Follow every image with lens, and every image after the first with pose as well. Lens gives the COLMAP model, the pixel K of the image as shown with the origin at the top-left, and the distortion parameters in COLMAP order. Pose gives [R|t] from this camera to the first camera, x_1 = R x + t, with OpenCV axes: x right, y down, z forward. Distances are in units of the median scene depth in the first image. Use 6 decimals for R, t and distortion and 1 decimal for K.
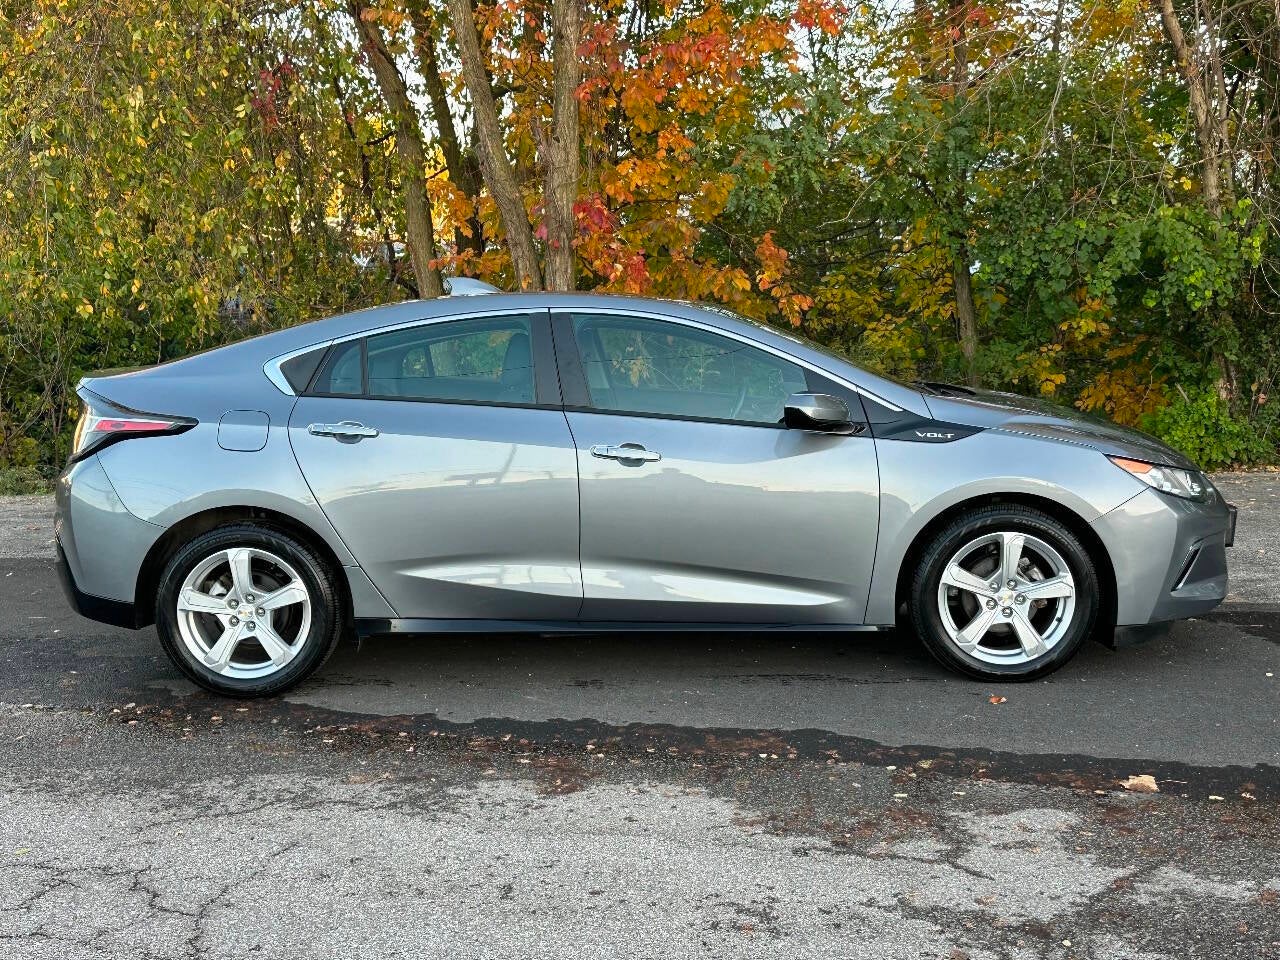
lens RADIAL K [[1523.8, 0, 643.7], [0, 1523.8, 483.0], [0, 0, 1]] dist [0.232740, -0.545090]
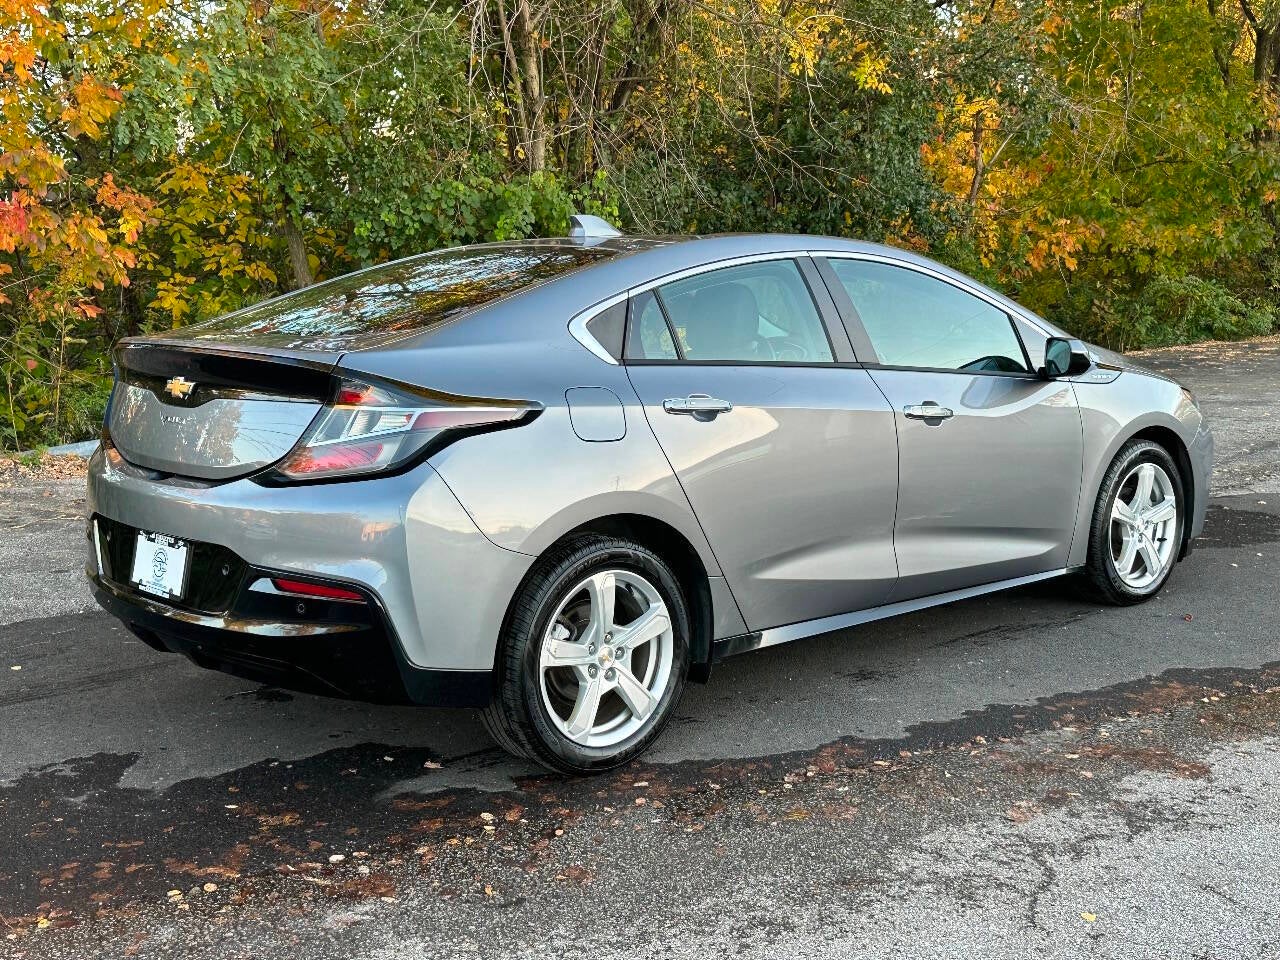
lens RADIAL K [[1526.9, 0, 634.2], [0, 1526.9, 484.8], [0, 0, 1]] dist [0.235997, -0.572130]
pose [[0.724715, -0.091818, 0.682904, -0.737522], [0.078792, 0.995624, 0.050247, -0.034807], [-0.684529, 0.017393, 0.728778, 0.444911]]
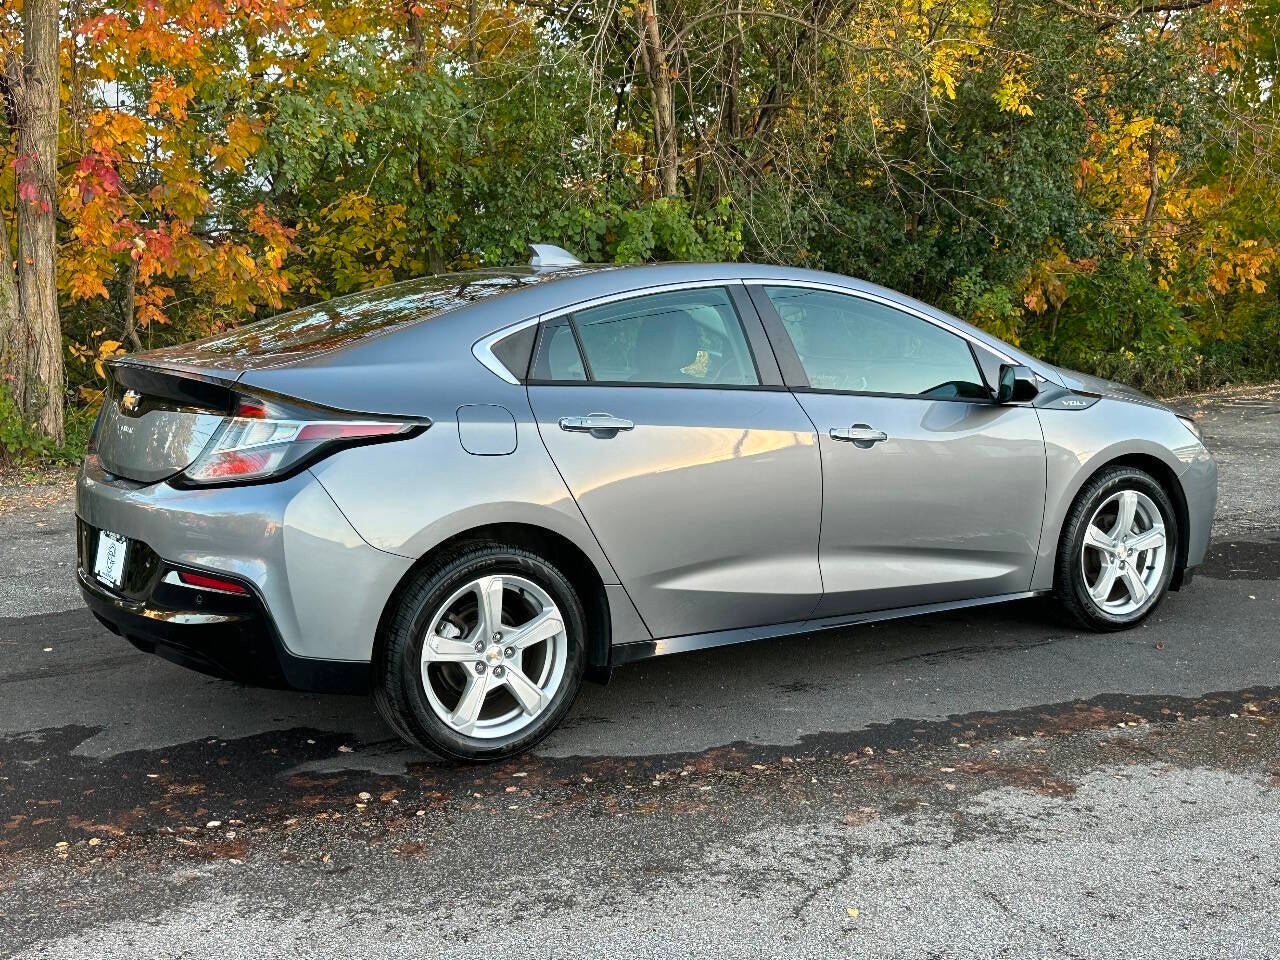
lens RADIAL K [[1527.5, 0, 625.5], [0, 1527.5, 484.8], [0, 0, 1]] dist [0.226200, -0.523810]
pose [[0.824510, -0.065257, 0.562072, -0.637320], [0.061487, 0.997778, 0.025647, -0.020822], [-0.562497, 0.013414, 0.826691, 0.296779]]
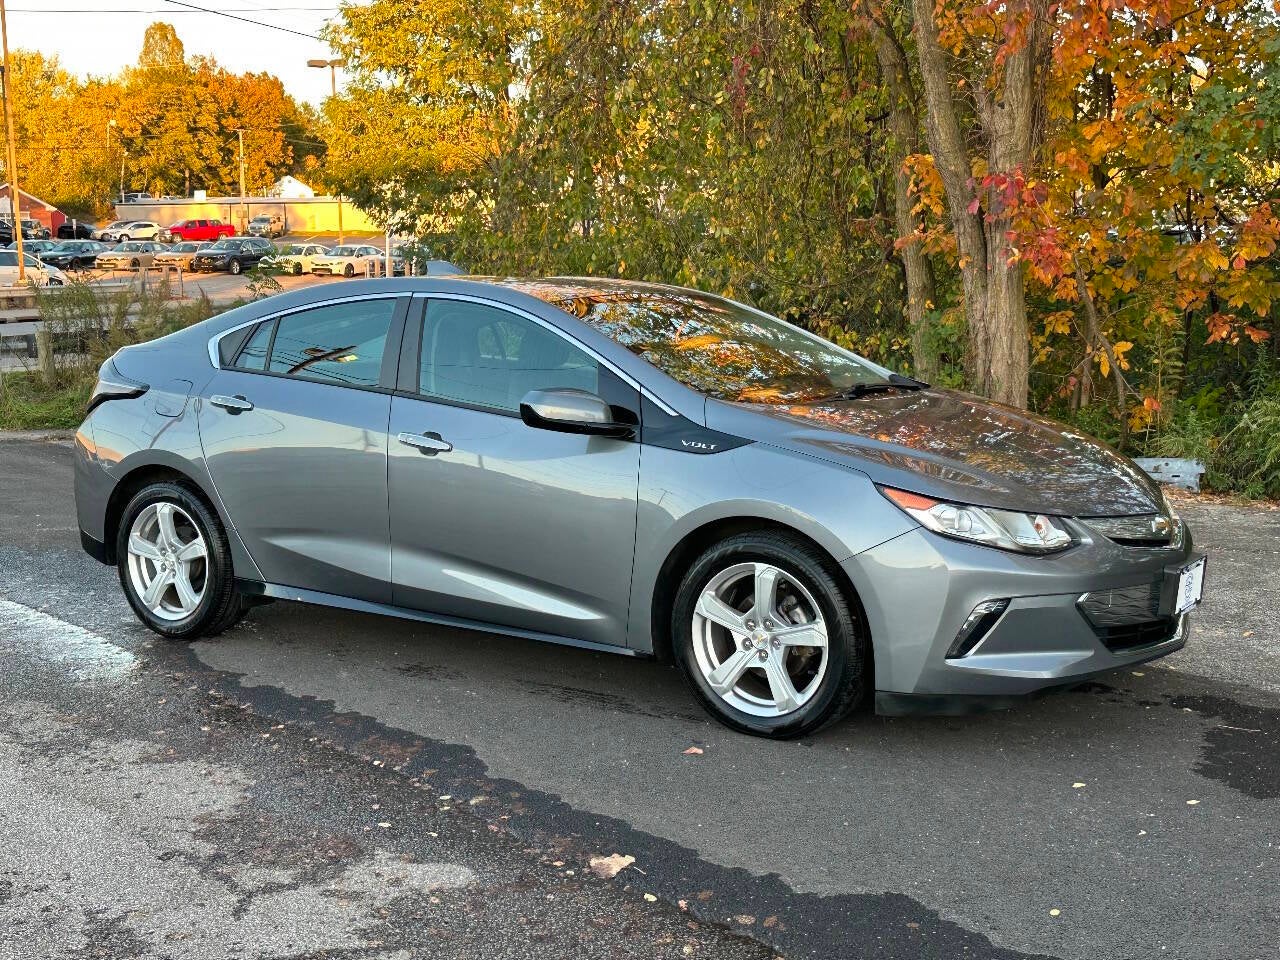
lens RADIAL K [[1523.8, 0, 643.7], [0, 1523.8, 483.0], [0, 0, 1]] dist [0.232740, -0.545090]
pose [[0.843824, 0.082299, -0.530272, 0.616278], [-0.073718, 0.996579, 0.037362, -0.039247], [0.531533, 0.007564, 0.847004, 0.232296]]
